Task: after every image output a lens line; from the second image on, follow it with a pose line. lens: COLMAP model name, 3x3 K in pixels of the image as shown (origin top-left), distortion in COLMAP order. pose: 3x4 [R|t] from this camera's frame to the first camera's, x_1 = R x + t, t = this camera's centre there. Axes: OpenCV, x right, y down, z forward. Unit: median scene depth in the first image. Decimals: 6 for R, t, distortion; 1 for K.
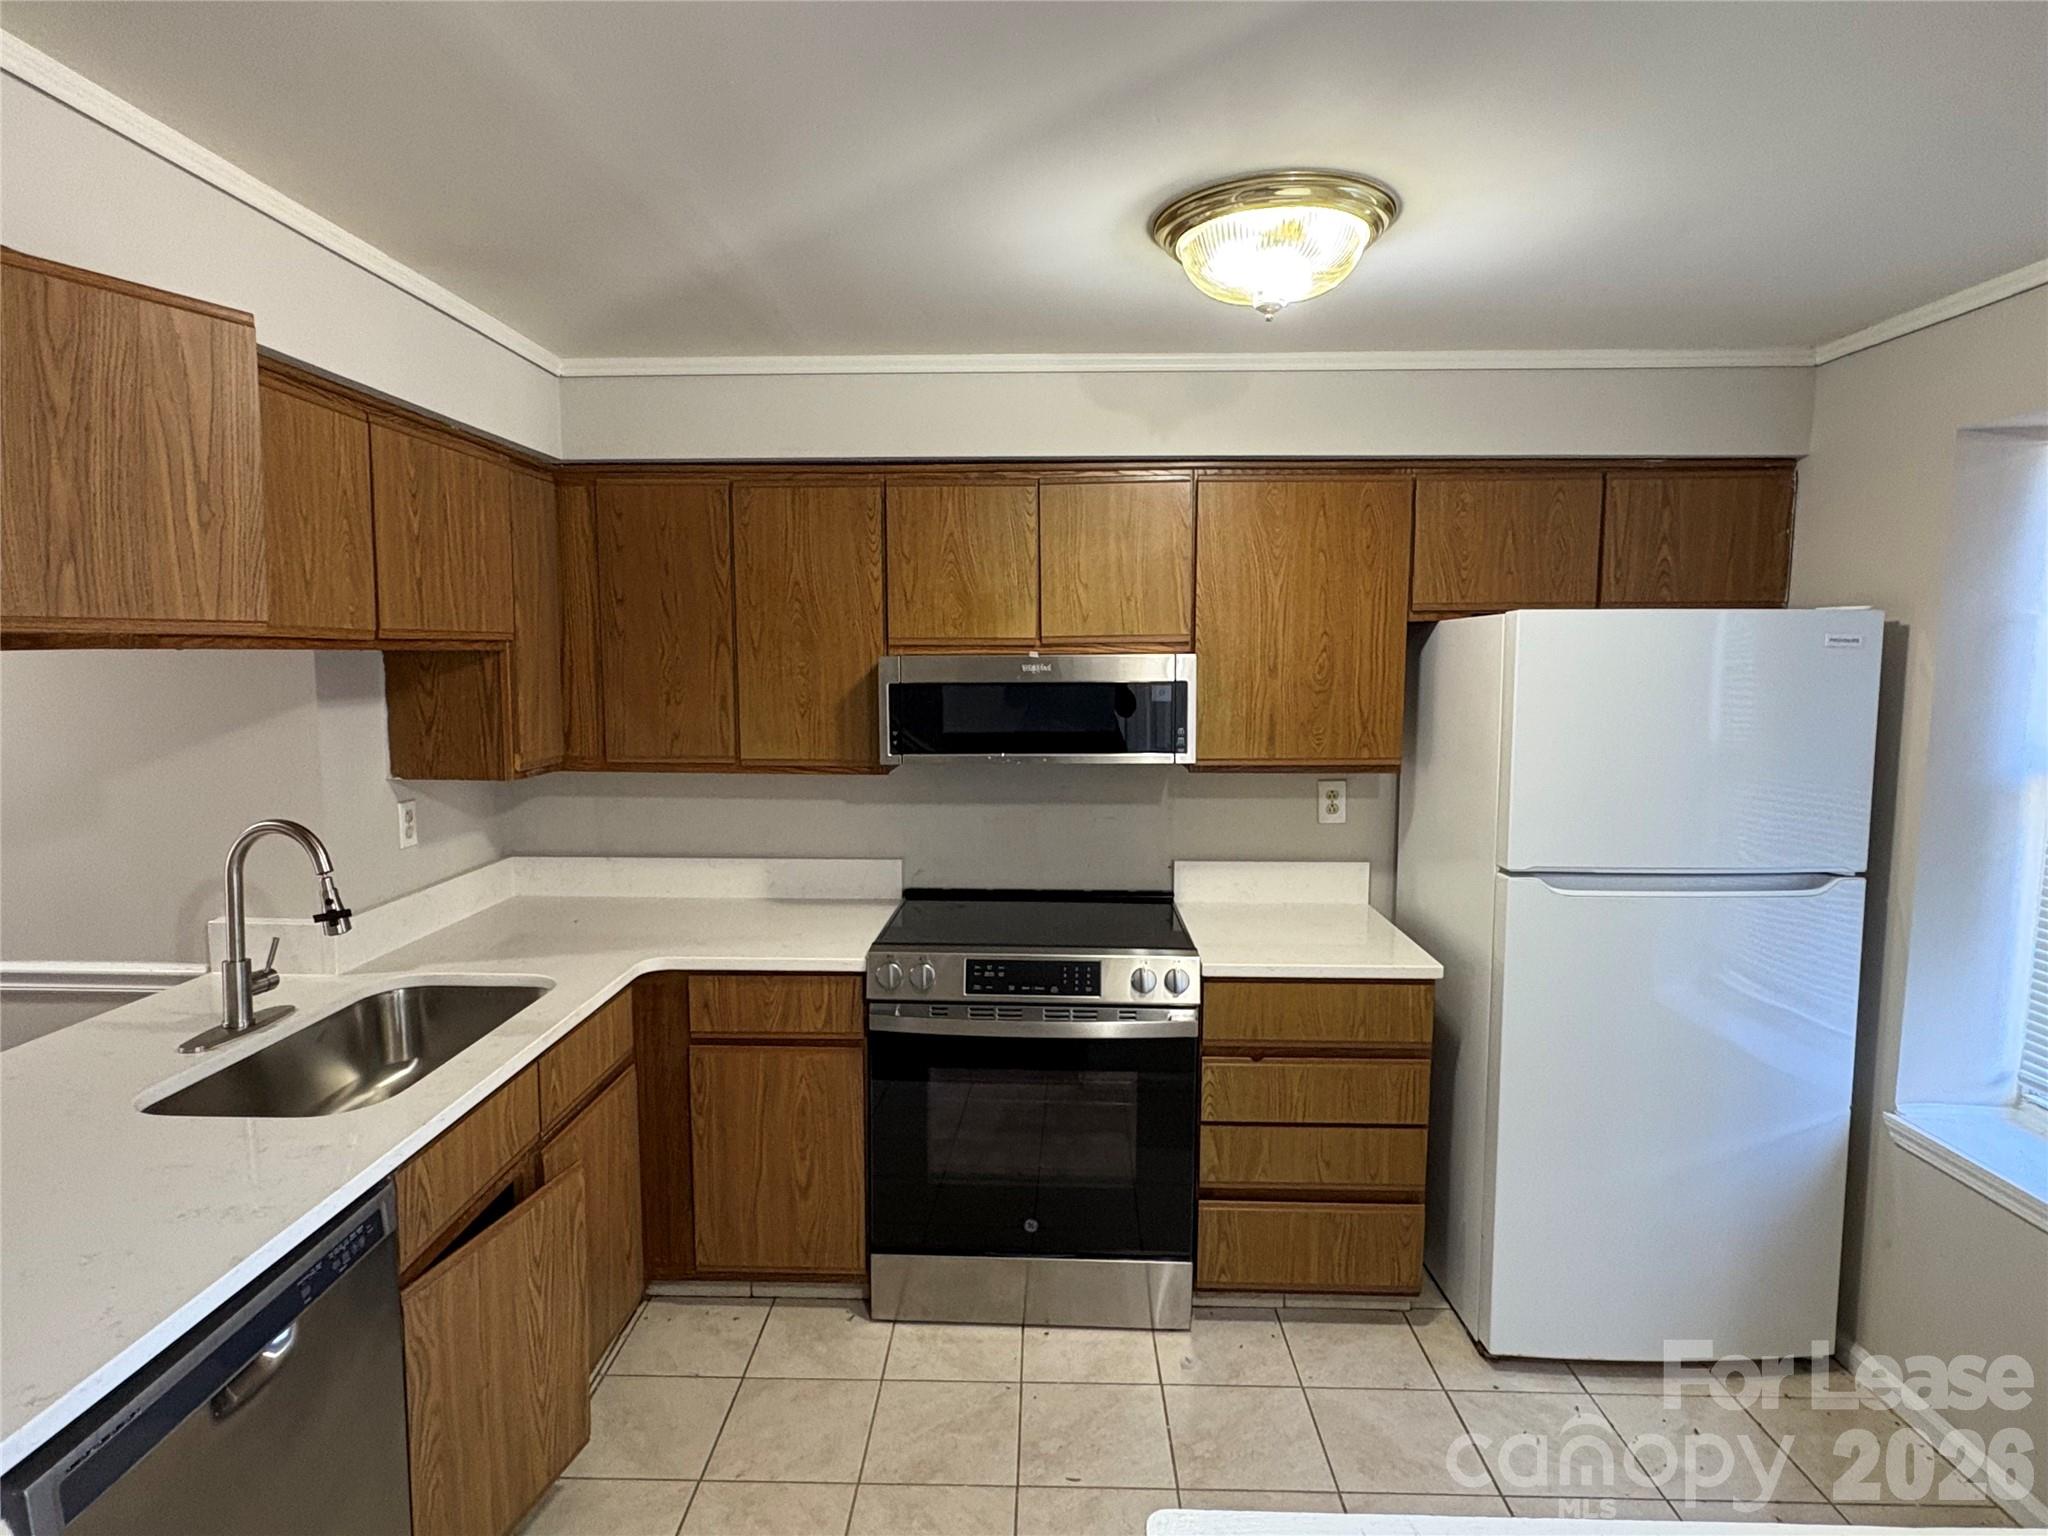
lens RADIAL K [[1119.3, 0, 1019.9], [0, 1119.3, 770.1], [0, 0, 1]] dist [-0.006382, 0.001311]
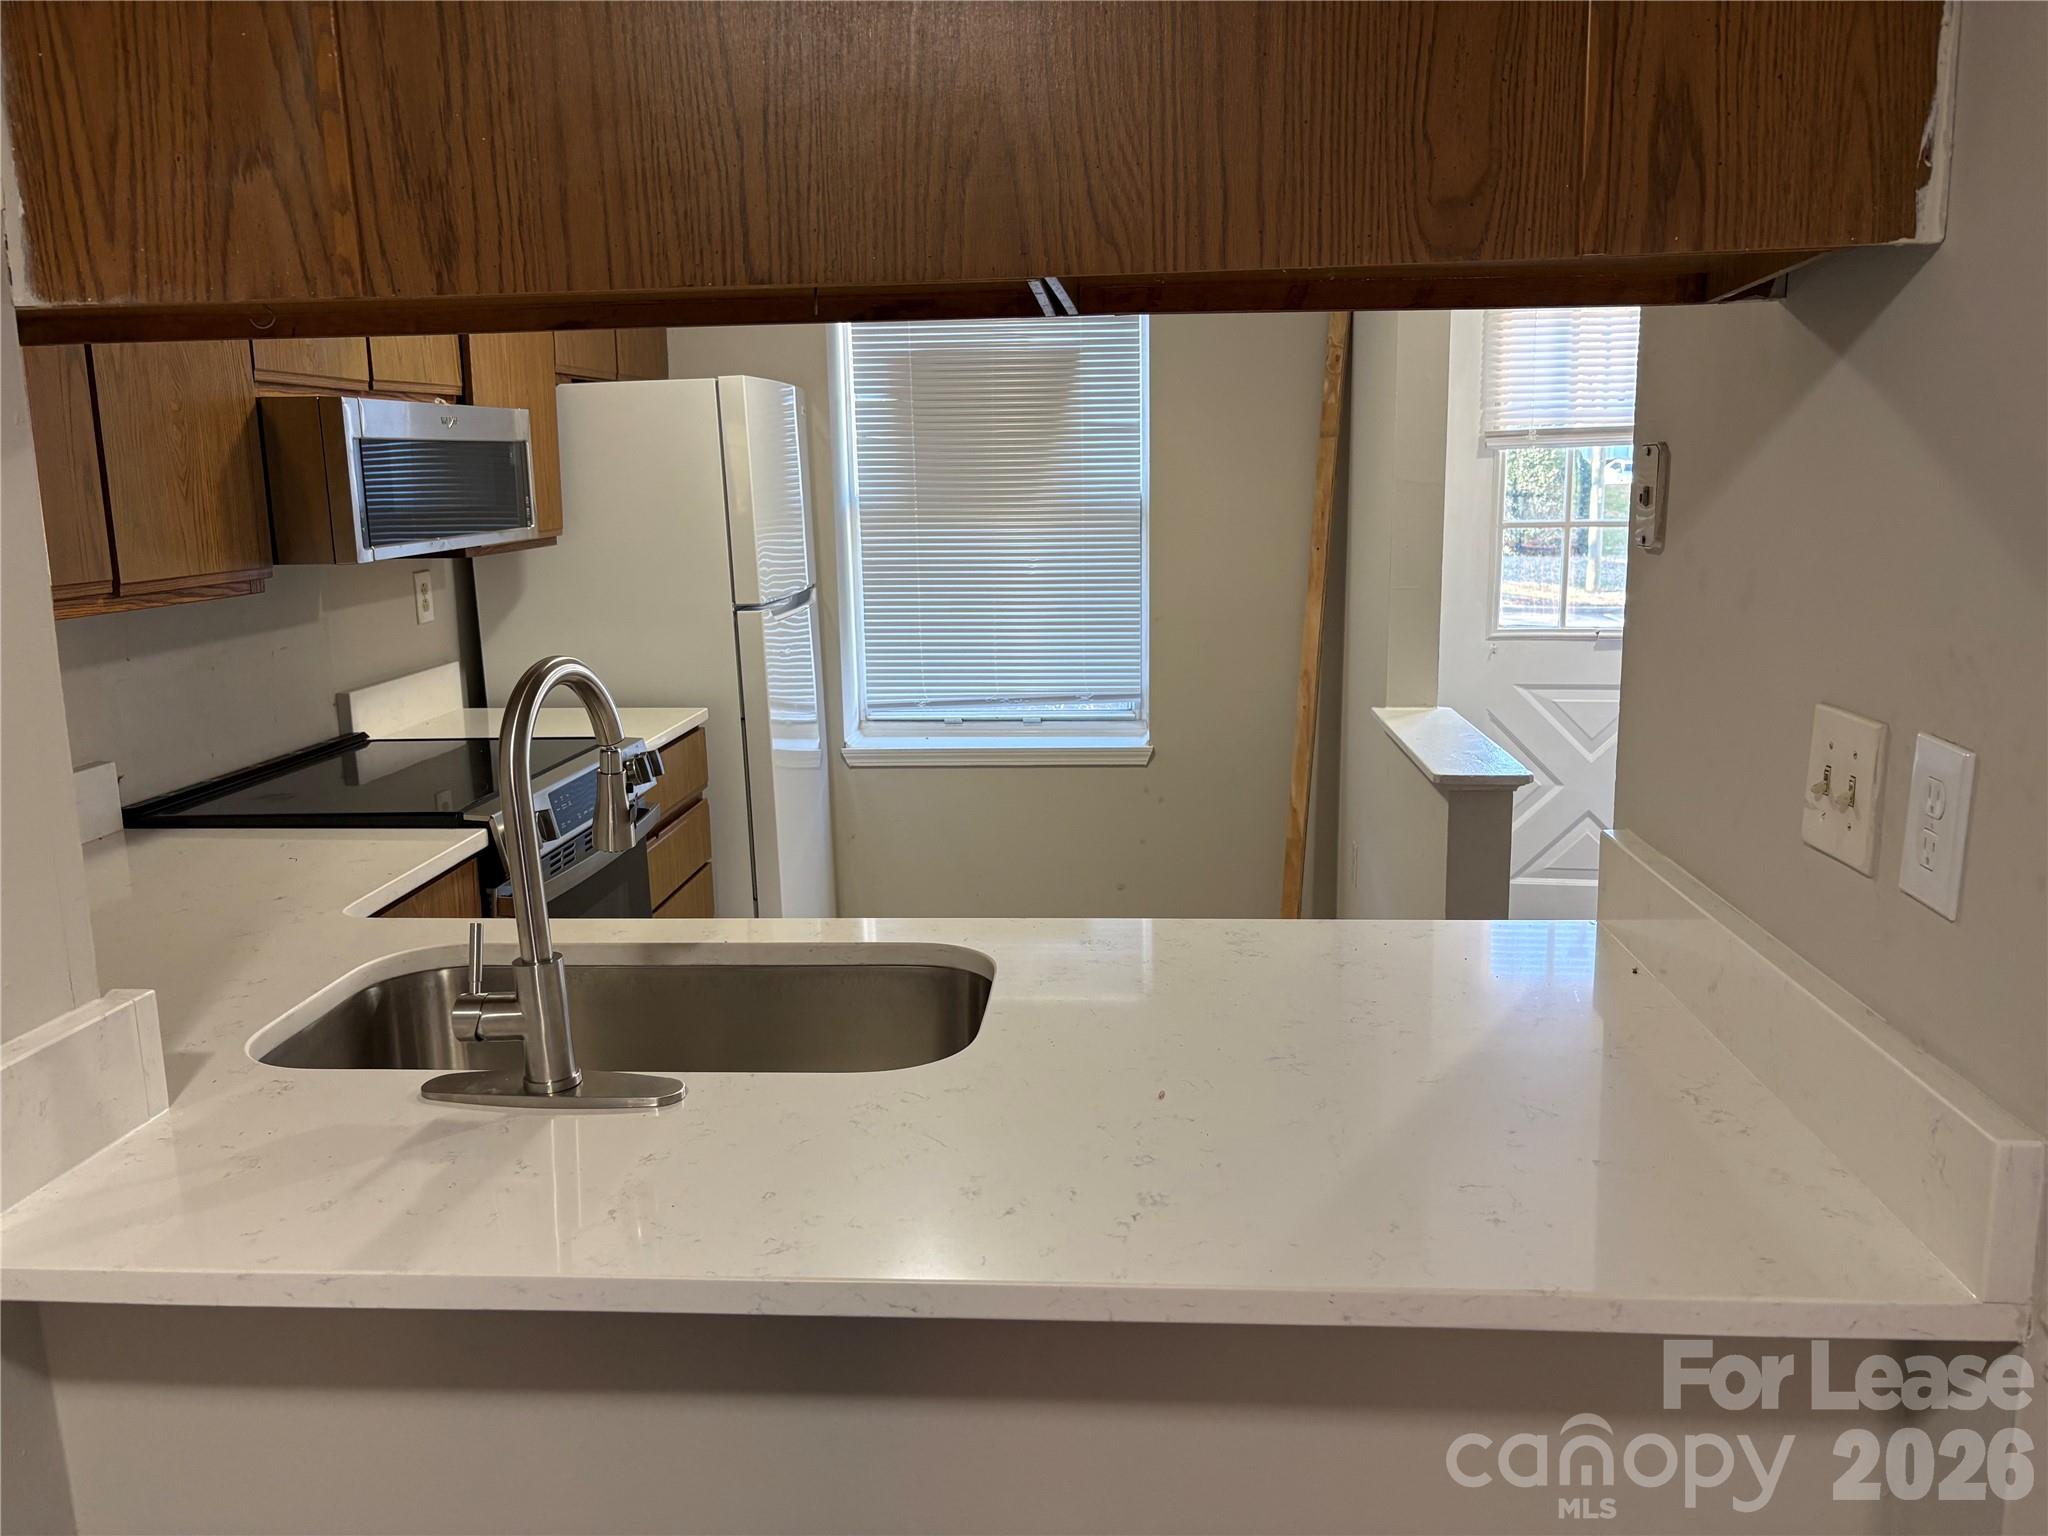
lens RADIAL K [[1558.5, 0, 1011.7], [0, 1558.5, 769.7], [0, 0, 1]] dist [0.012042, 0.007280]
pose [[0.052801, -0.192099, 0.979954, -1.028426], [0.123805, 0.975011, 0.184459, -0.008914], [-0.990901, 0.111584, 0.075264, 0.552486]]
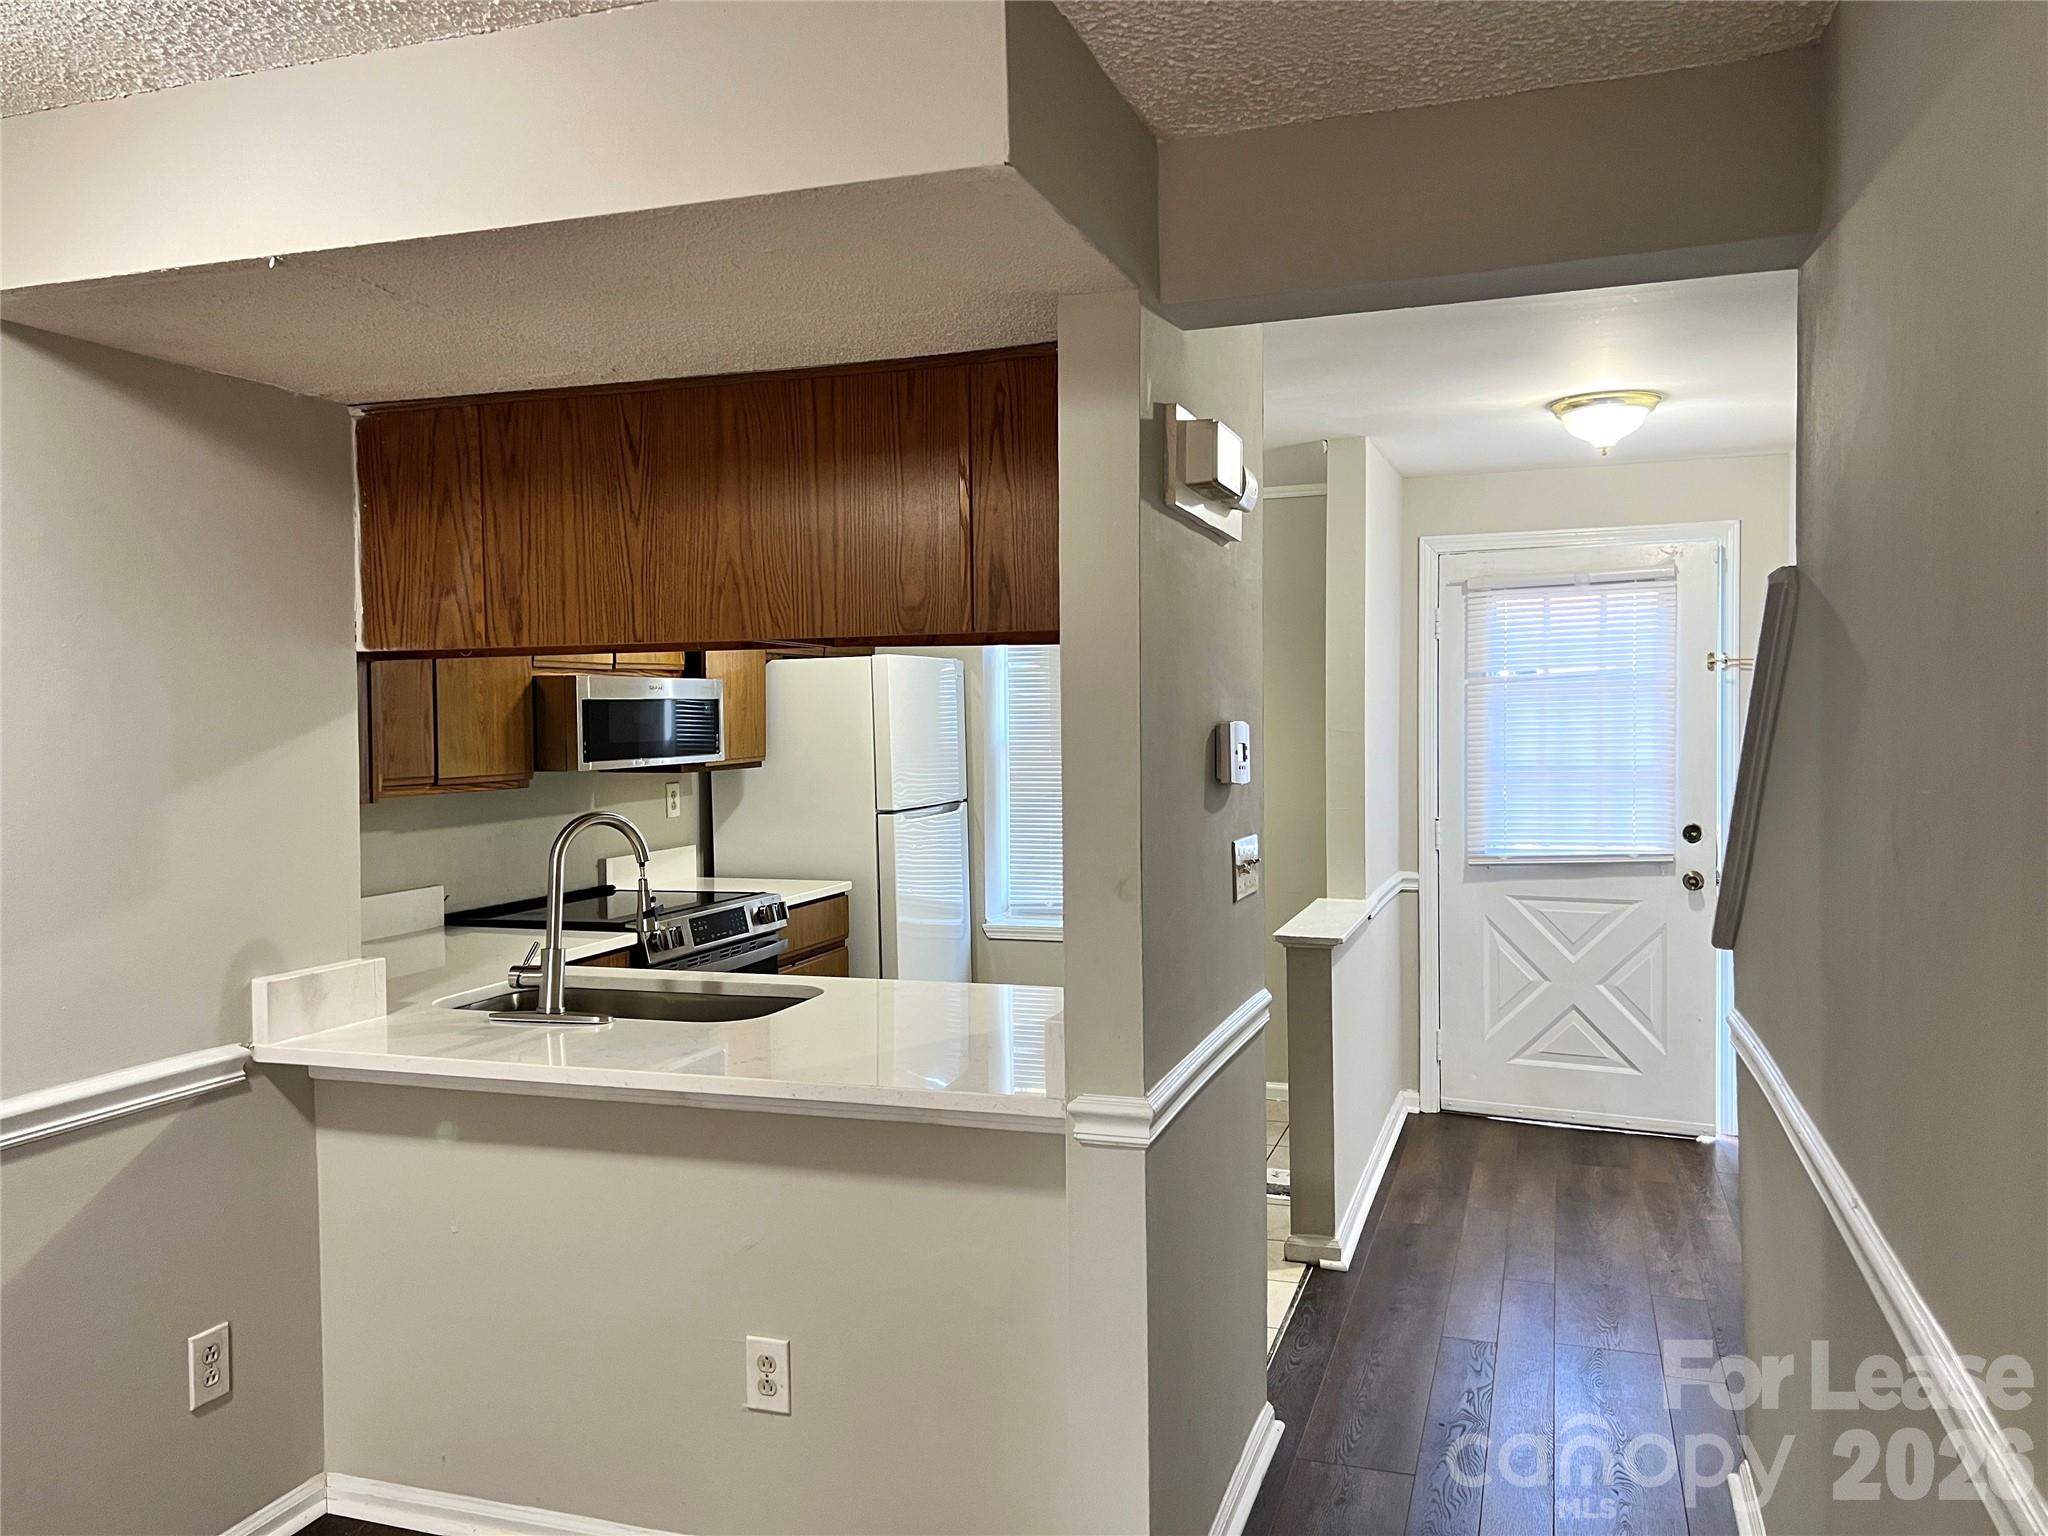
lens RADIAL K [[1542.2, 0, 1035.0], [0, 1542.2, 770.6], [0, 0, 1]] dist [0.023724, -0.022154]
pose [[0.297726, -0.038289, 0.953883, -1.455759], [0.109730, 0.993945, 0.005648, 0.034932], [-0.948324, 0.102988, 0.300125, 0.097443]]
